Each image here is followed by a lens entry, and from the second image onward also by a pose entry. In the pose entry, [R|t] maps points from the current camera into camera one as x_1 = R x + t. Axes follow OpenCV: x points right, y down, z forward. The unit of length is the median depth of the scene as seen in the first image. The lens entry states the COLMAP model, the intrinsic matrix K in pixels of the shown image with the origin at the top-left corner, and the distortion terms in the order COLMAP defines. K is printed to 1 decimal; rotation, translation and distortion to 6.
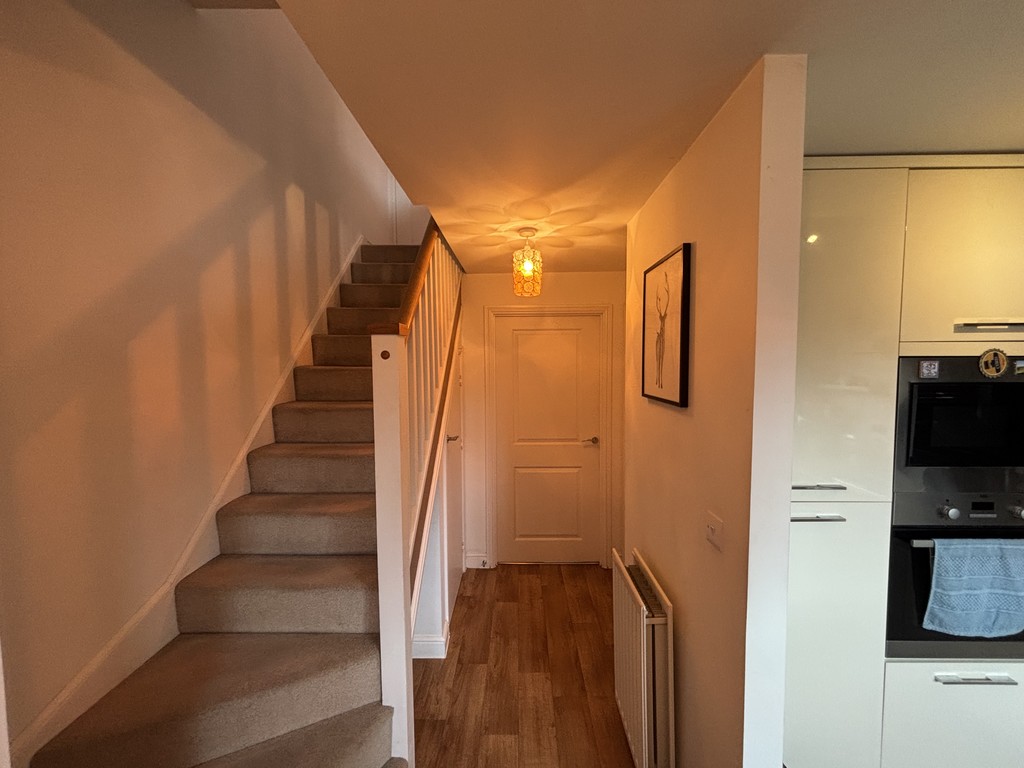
lens RADIAL K [[411.1, 0, 508.5], [0, 411.1, 384.8], [0, 0, 1]] dist [0.000985, -0.002392]
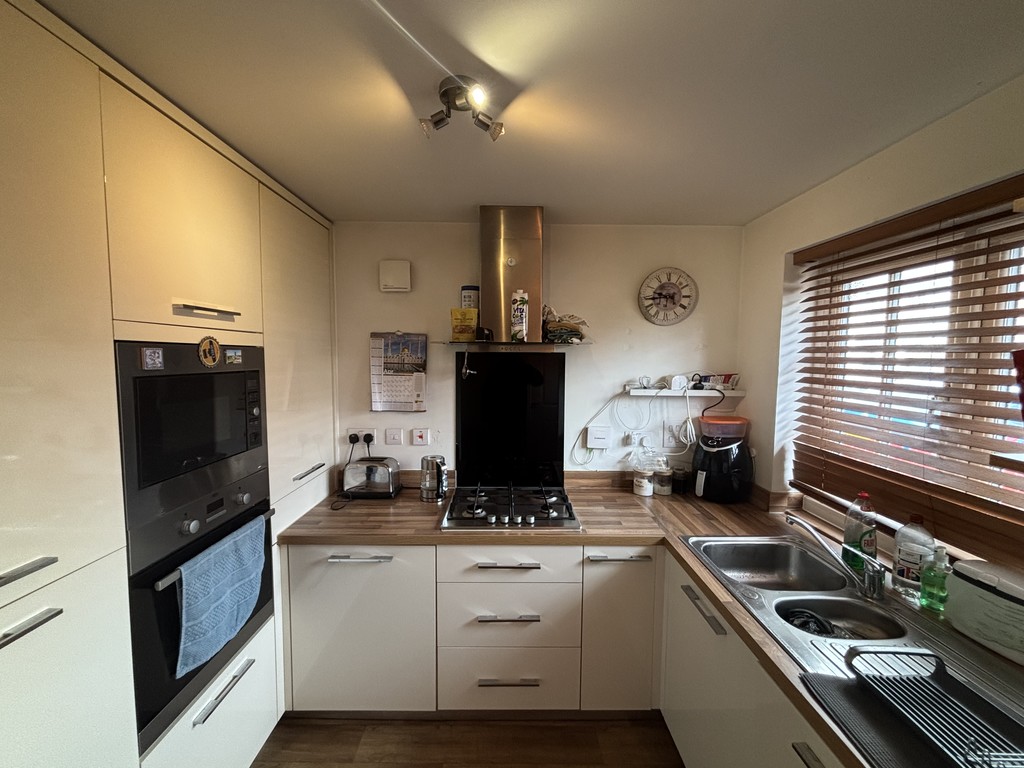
lens RADIAL K [[414.8, 0, 508.8], [0, 414.8, 382.8], [0, 0, 1]] dist [0.008107, -0.000992]
pose [[-0.028149, -0.061329, 0.997721, 0.215039], [0.052384, 0.996654, 0.062741, -0.006272], [-0.998230, 0.054031, -0.024842, 0.348887]]
